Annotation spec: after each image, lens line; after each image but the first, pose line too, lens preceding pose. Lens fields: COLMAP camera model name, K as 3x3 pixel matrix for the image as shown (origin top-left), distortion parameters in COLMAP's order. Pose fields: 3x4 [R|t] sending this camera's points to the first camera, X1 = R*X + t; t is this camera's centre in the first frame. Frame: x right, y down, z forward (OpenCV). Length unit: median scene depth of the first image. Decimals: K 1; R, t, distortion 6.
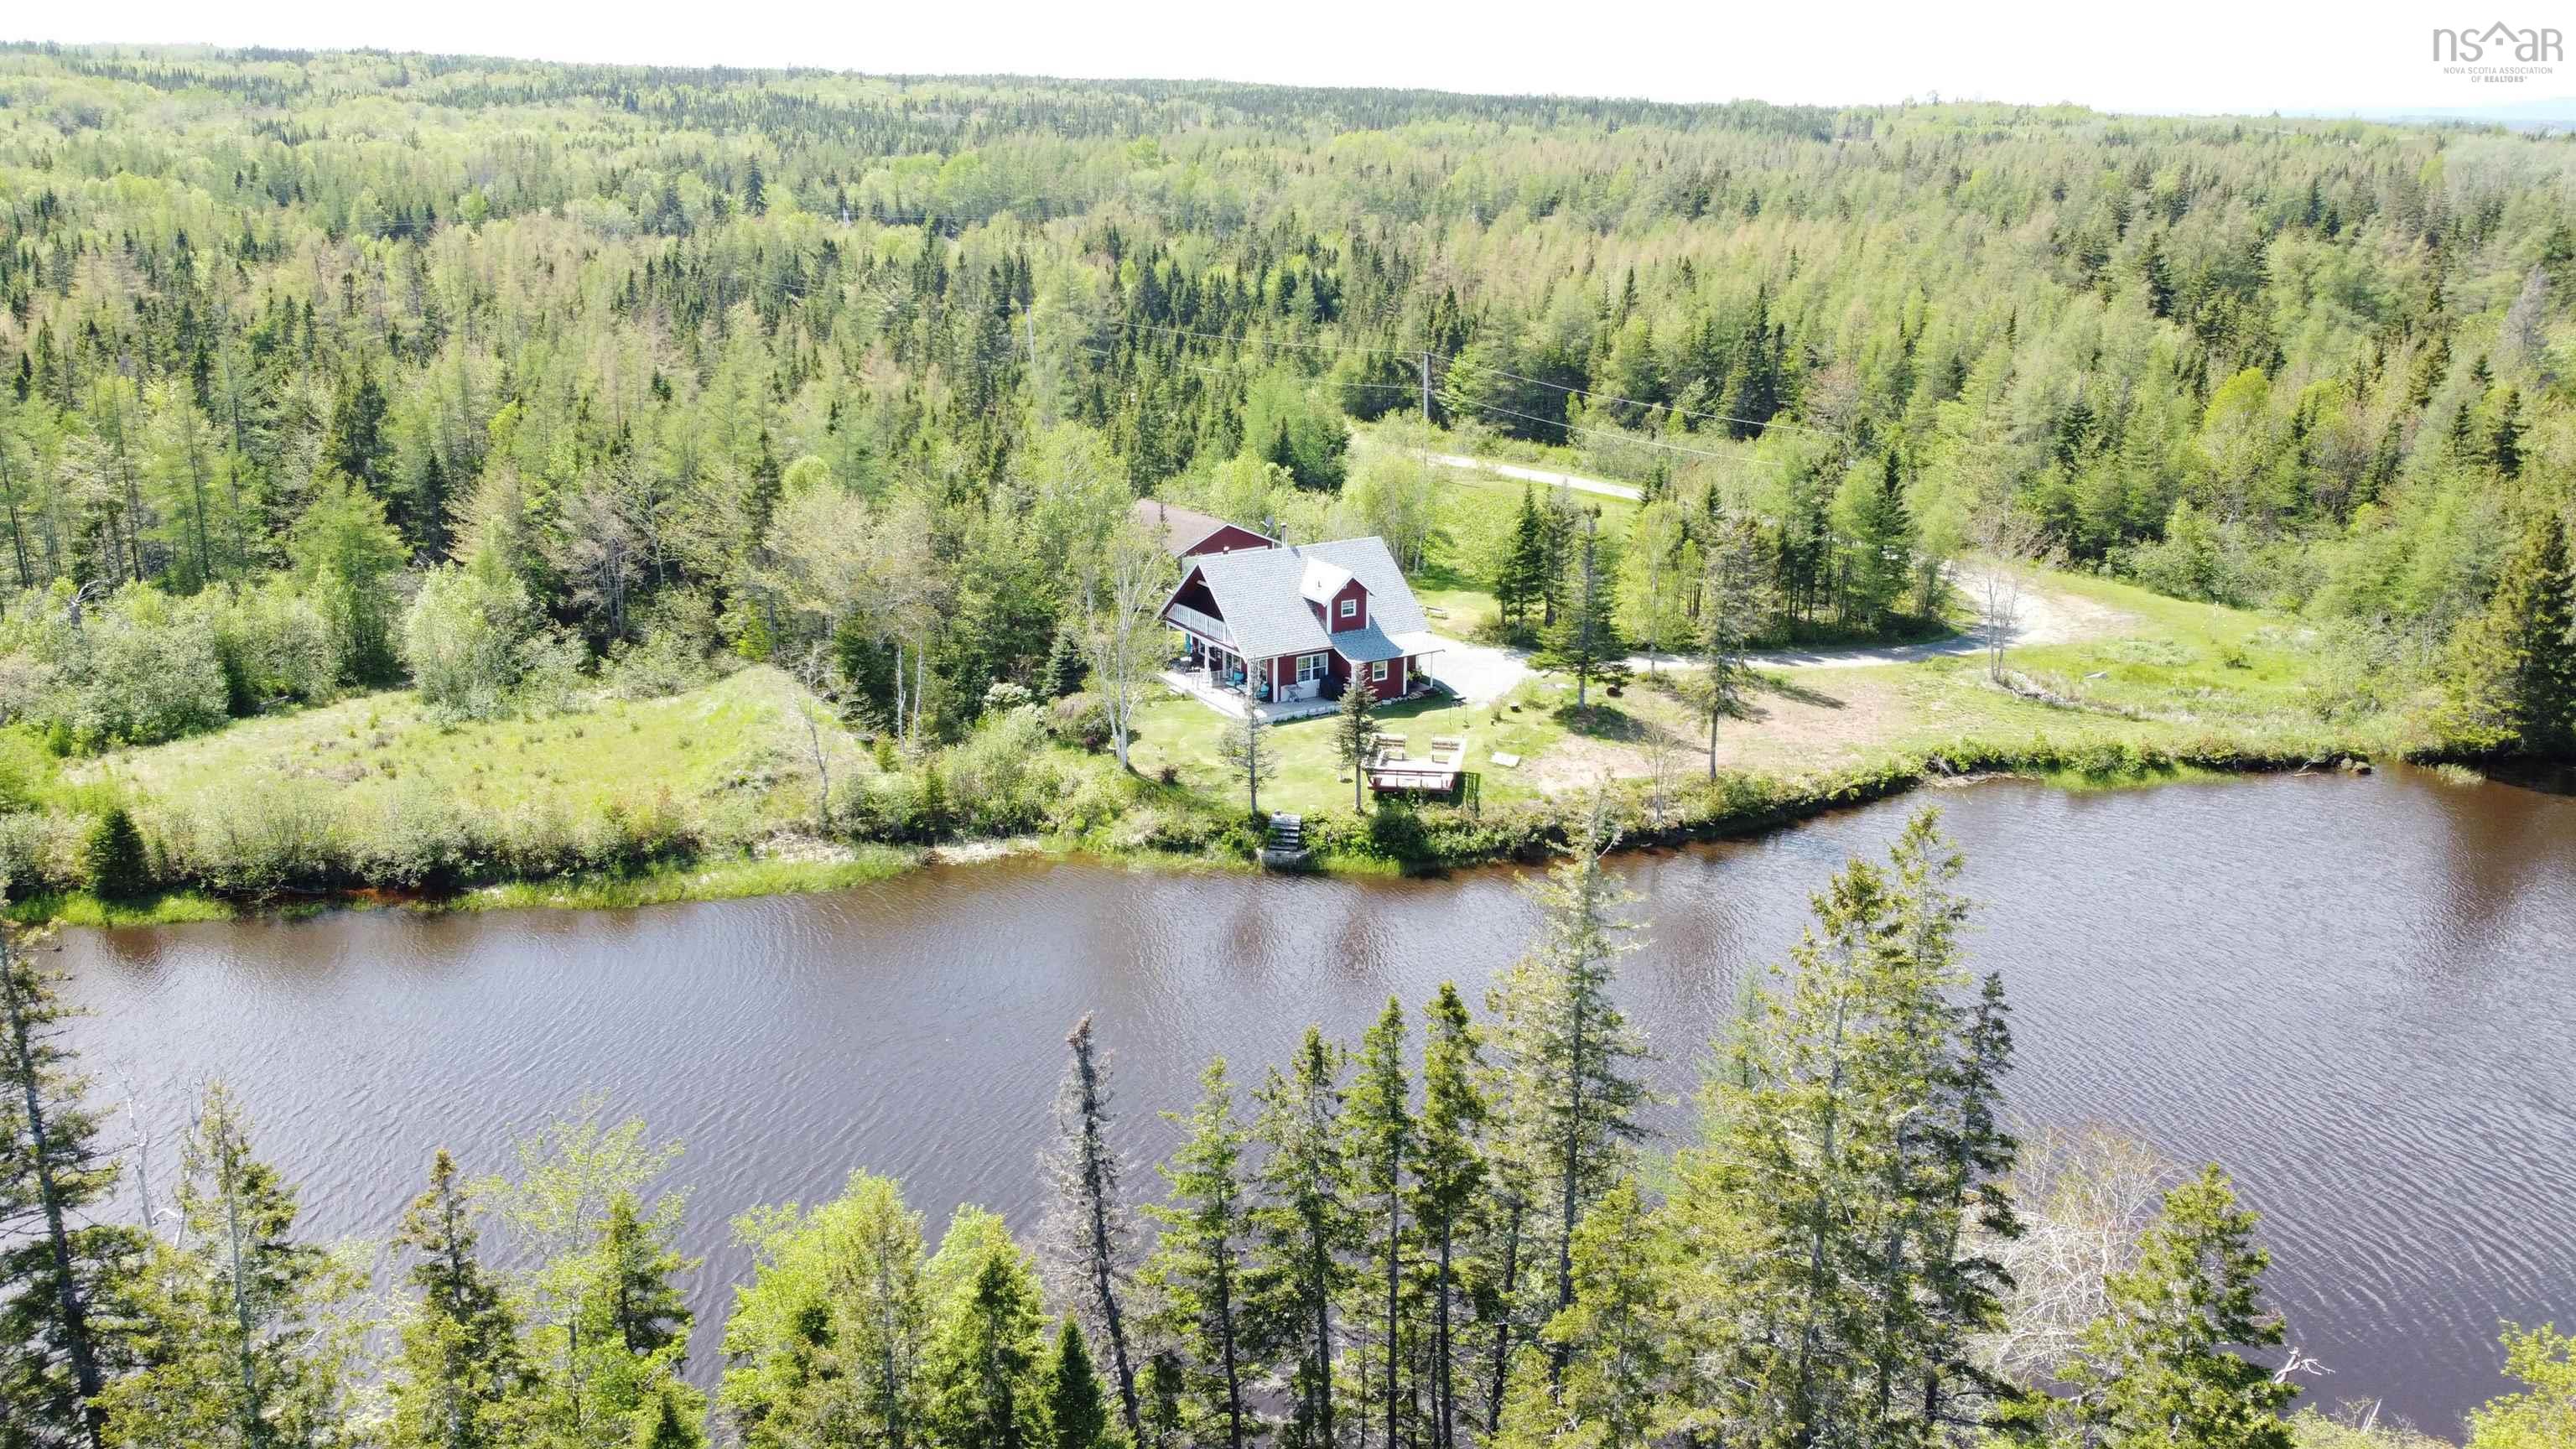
lens RADIAL K [[1940.7, 0, 1288.0], [0, 1940.7, 724.5], [0, 0, 1]] dist [0.004085, -0.003501]
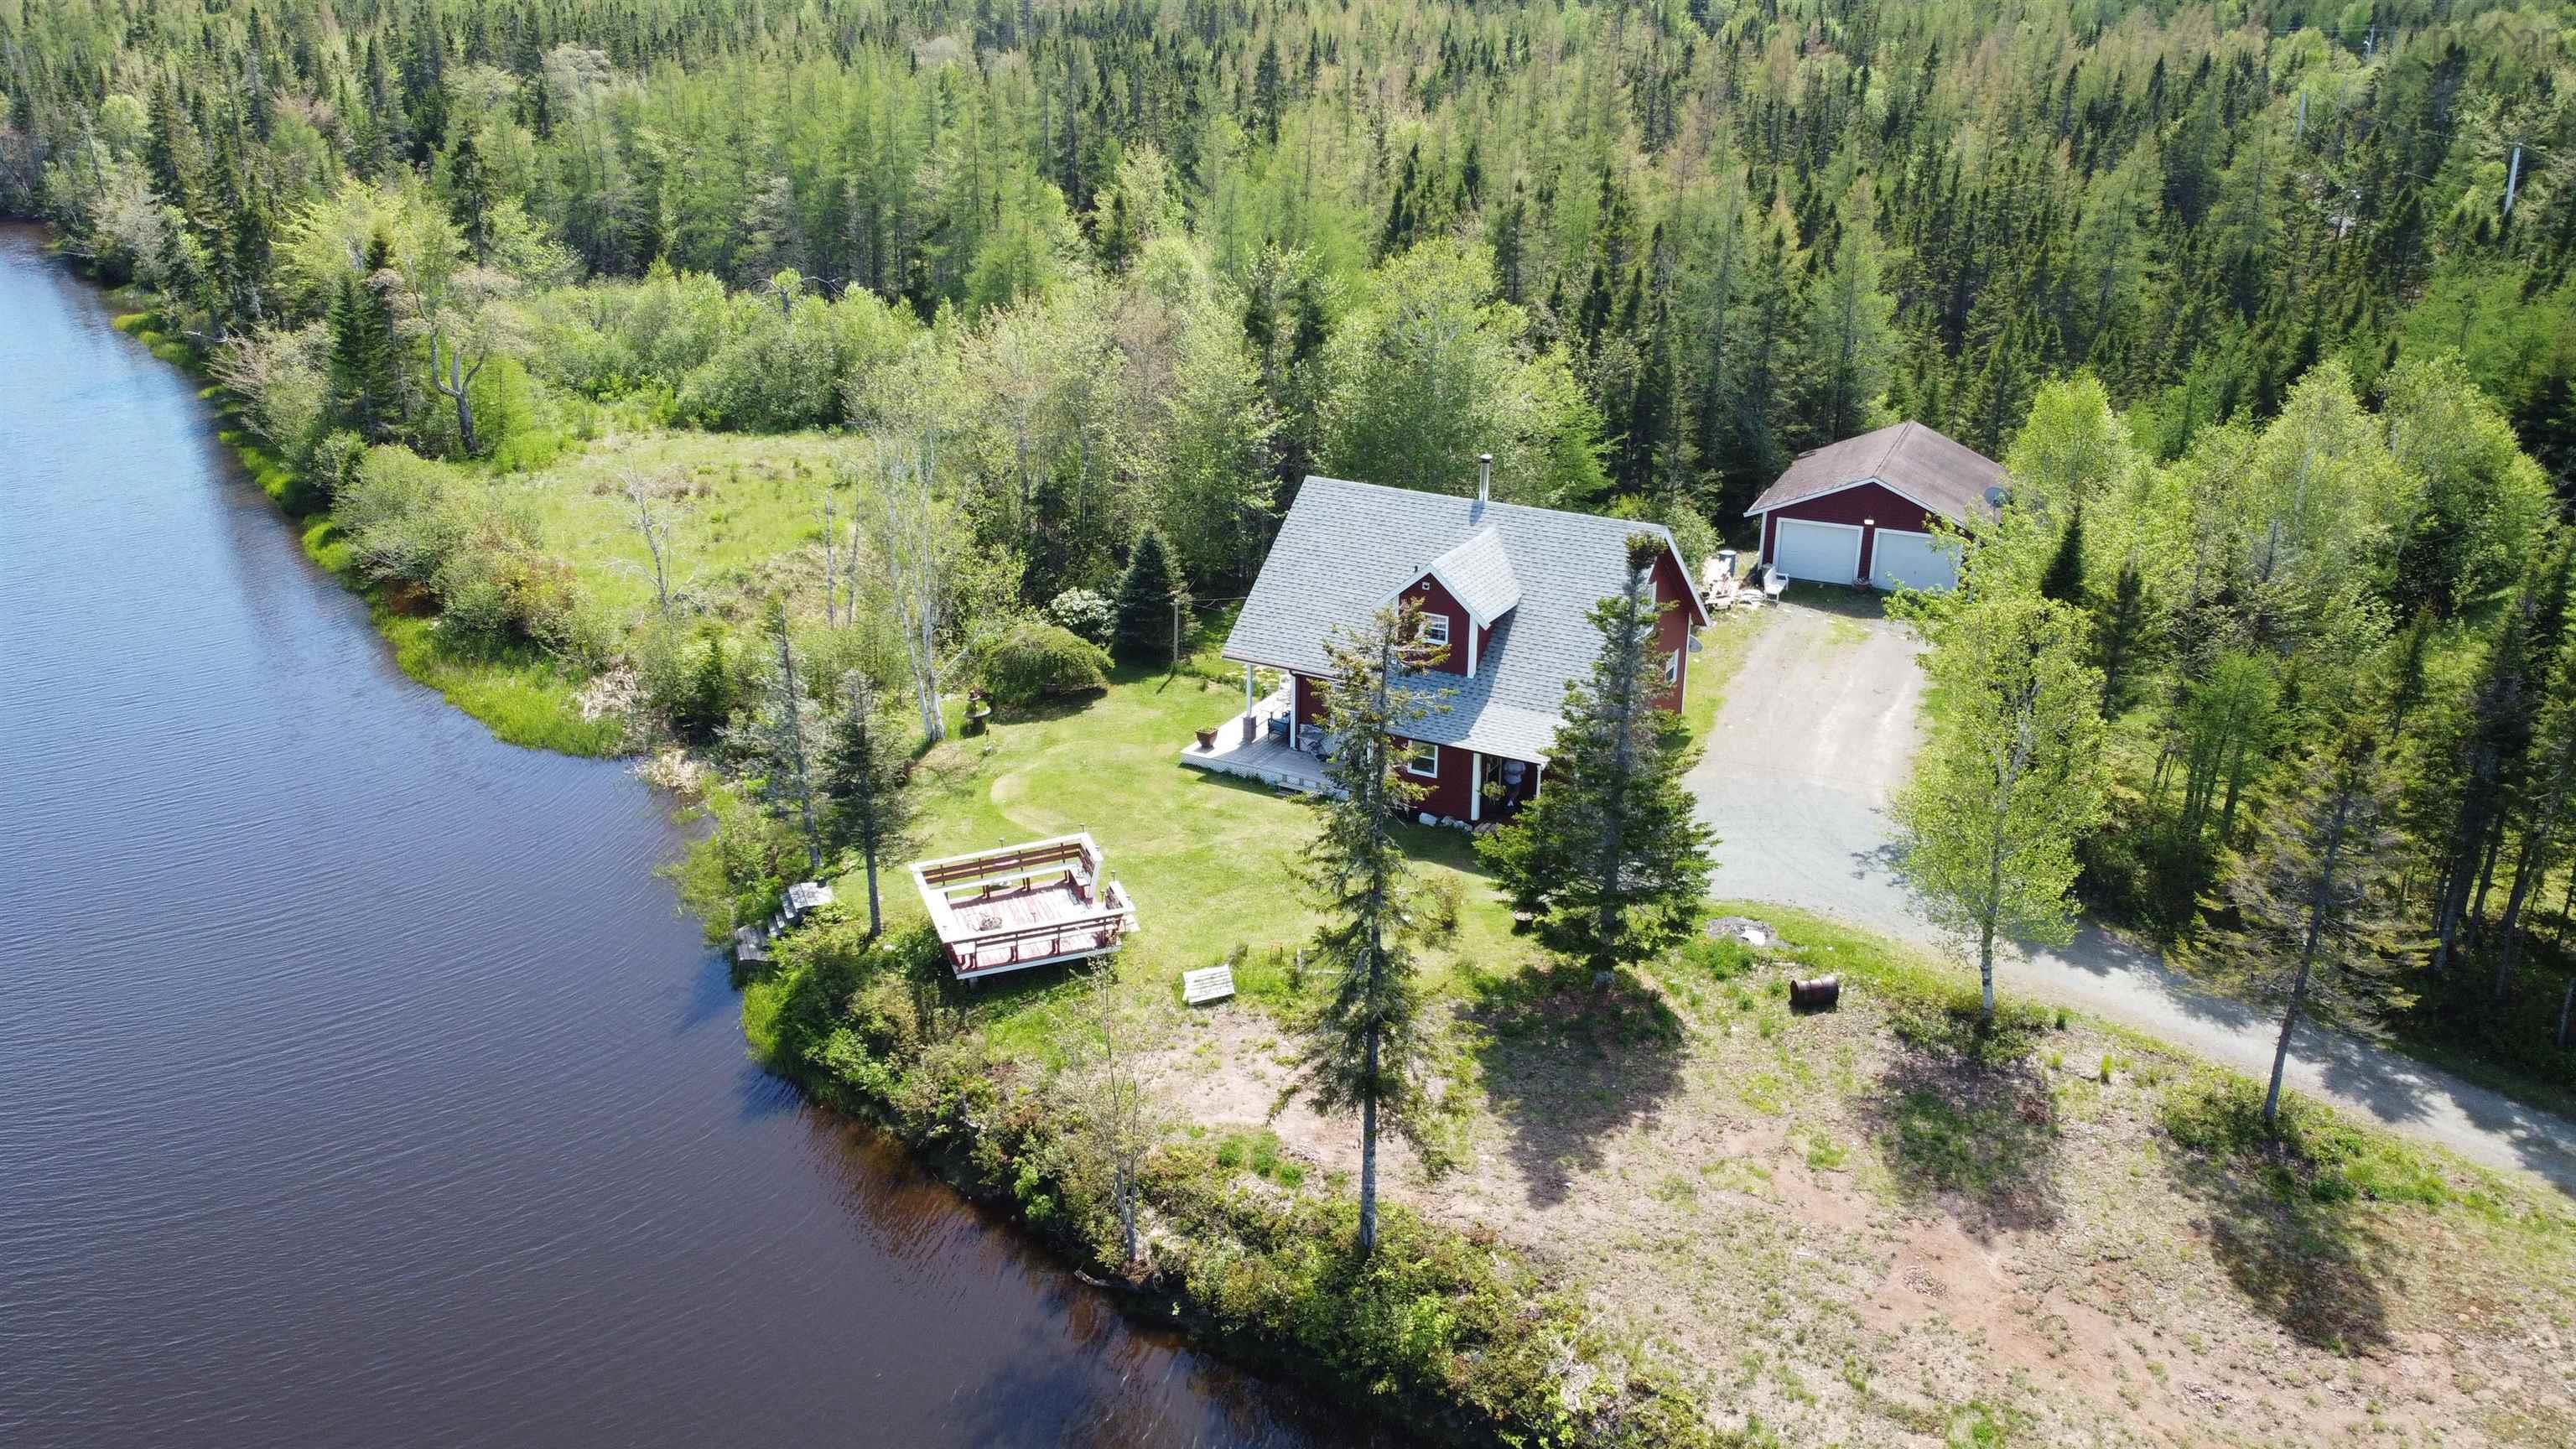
lens RADIAL K [[1940.7, 0, 1288.0], [0, 1940.7, 724.5], [0, 0, 1]] dist [0.004085, -0.003501]
pose [[0.492388, 0.317989, -0.810208, 0.257189], [-0.256861, 0.942501, 0.213809, -0.079244], [0.831611, 0.102834, 0.545755, 0.388586]]
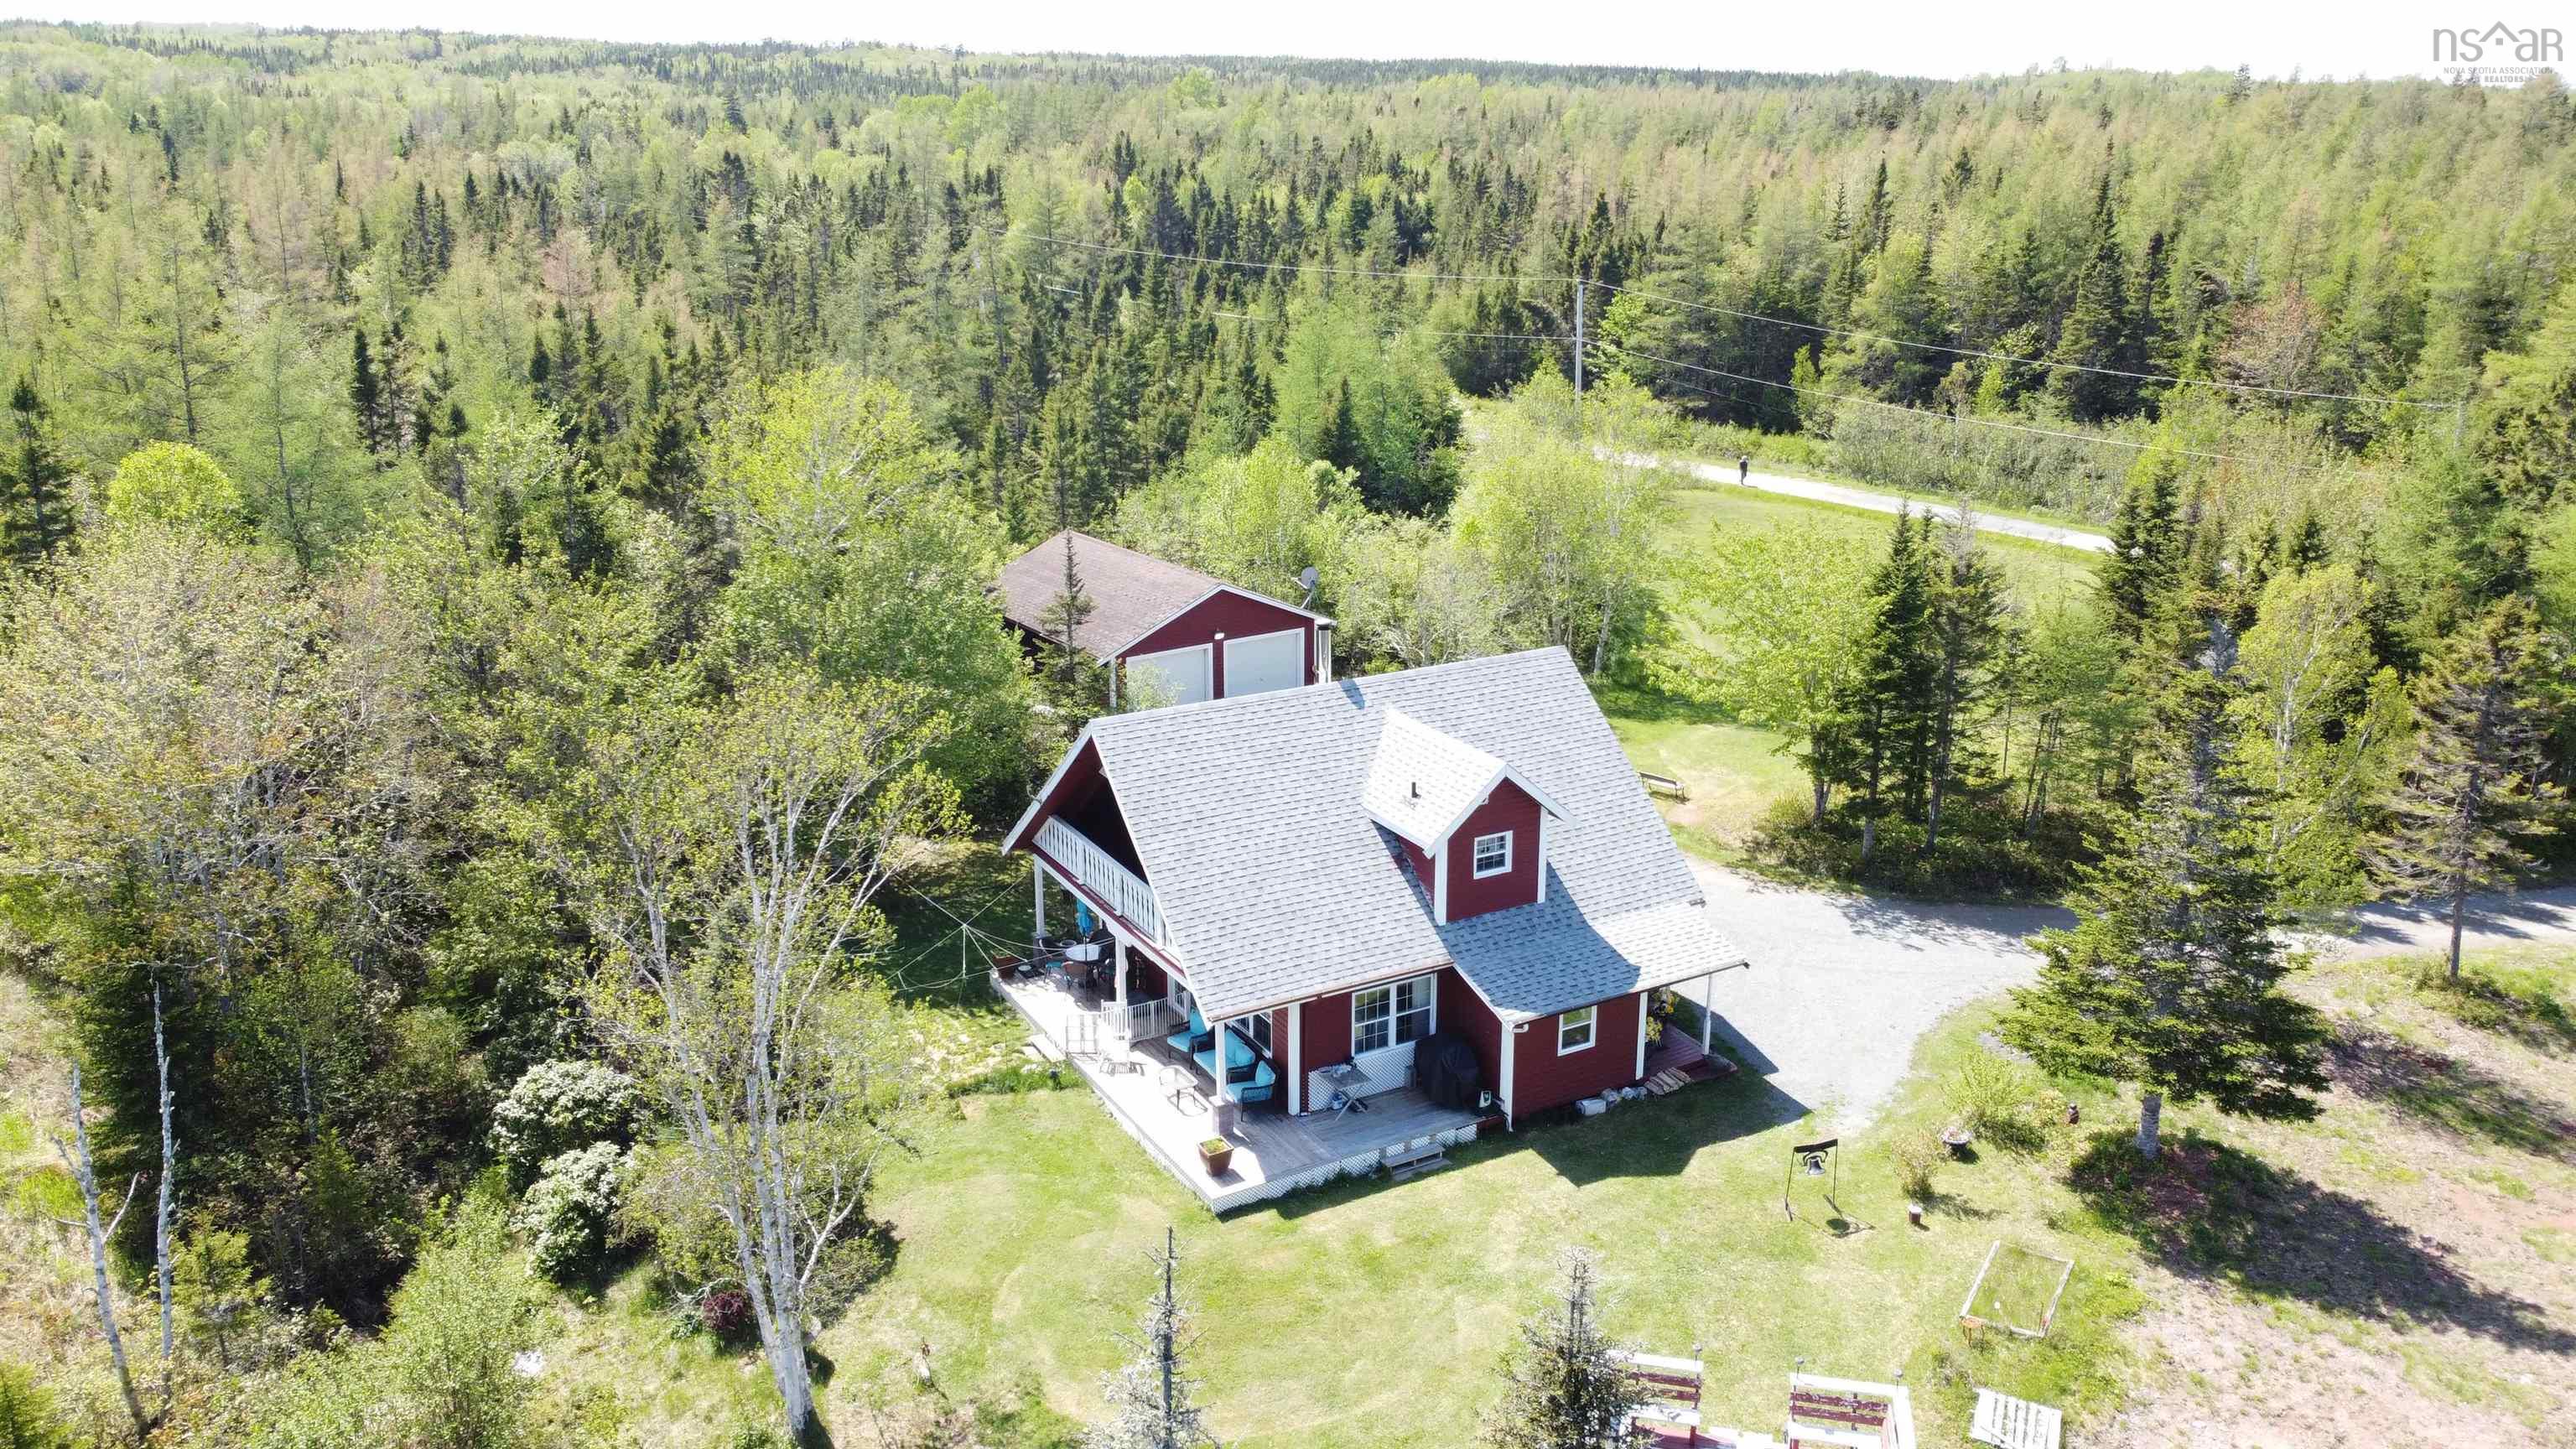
lens RADIAL K [[1940.7, 0, 1288.0], [0, 1940.7, 724.5], [0, 0, 1]] dist [0.004085, -0.003501]
pose [[0.999182, 0.005905, -0.039999, 0.003795], [-0.005771, 0.999977, 0.003460, -0.049252], [0.040019, -0.003226, 0.999194, 0.357722]]
